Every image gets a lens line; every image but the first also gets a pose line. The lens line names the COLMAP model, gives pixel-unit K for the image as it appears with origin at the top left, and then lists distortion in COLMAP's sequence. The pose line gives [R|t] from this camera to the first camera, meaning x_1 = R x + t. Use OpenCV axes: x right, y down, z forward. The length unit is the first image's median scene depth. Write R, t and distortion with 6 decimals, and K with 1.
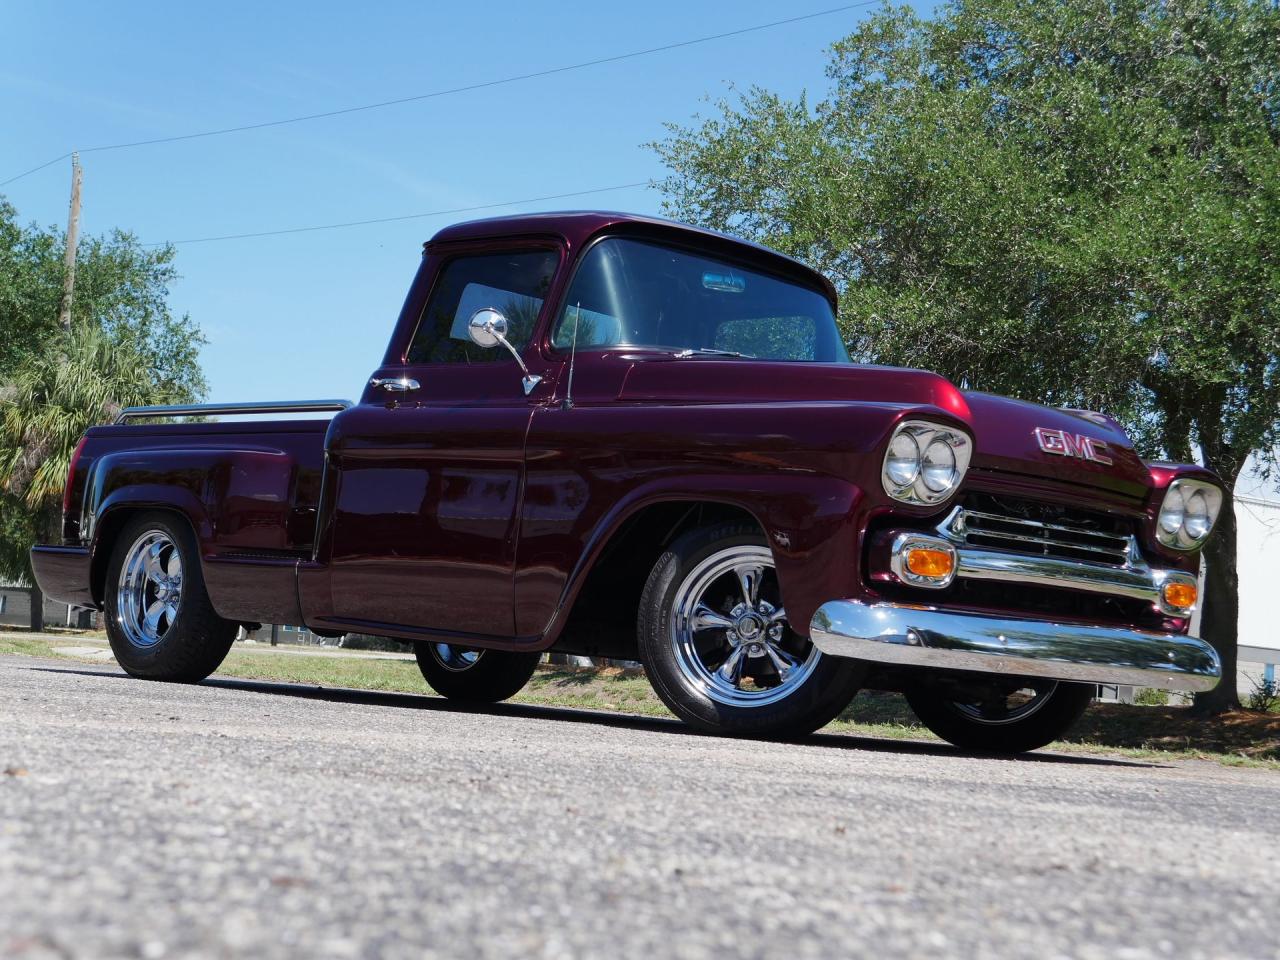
lens RADIAL K [[1986.1, 0, 637.8], [0, 1986.1, 477.3], [0, 0, 1]] dist [0.035914, 0.000000]
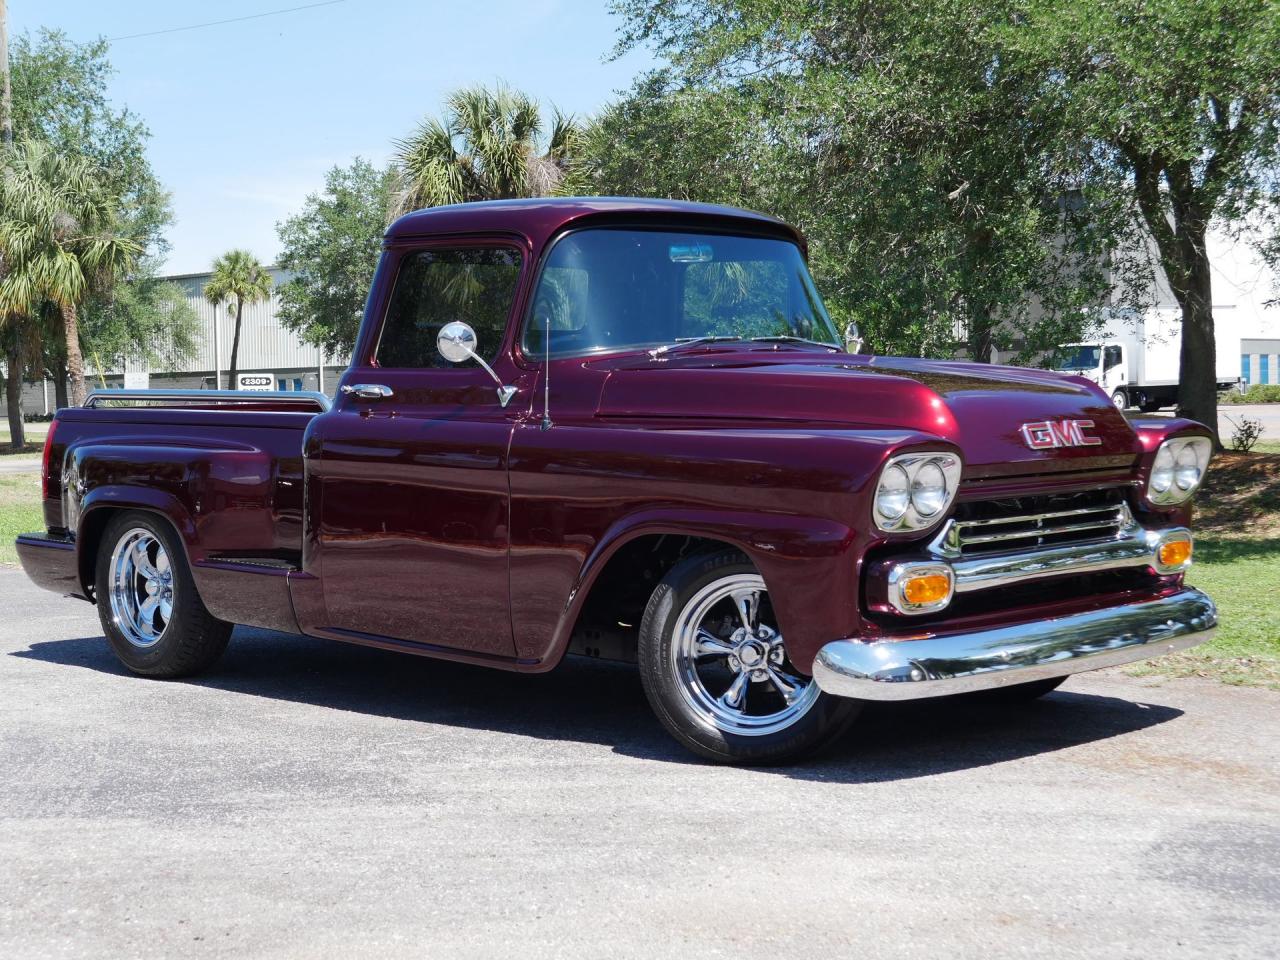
lens RADIAL K [[1985.0, 0, 640.0], [0, 1985.0, 485.6], [0, 0, 1]] dist [0.045996, 0.000000]
pose [[0.995934, -0.089832, 0.006806, 0.001282], [0.088137, 0.987207, 0.132867, -0.130935], [-0.018655, -0.131727, 0.991111, 0.019664]]
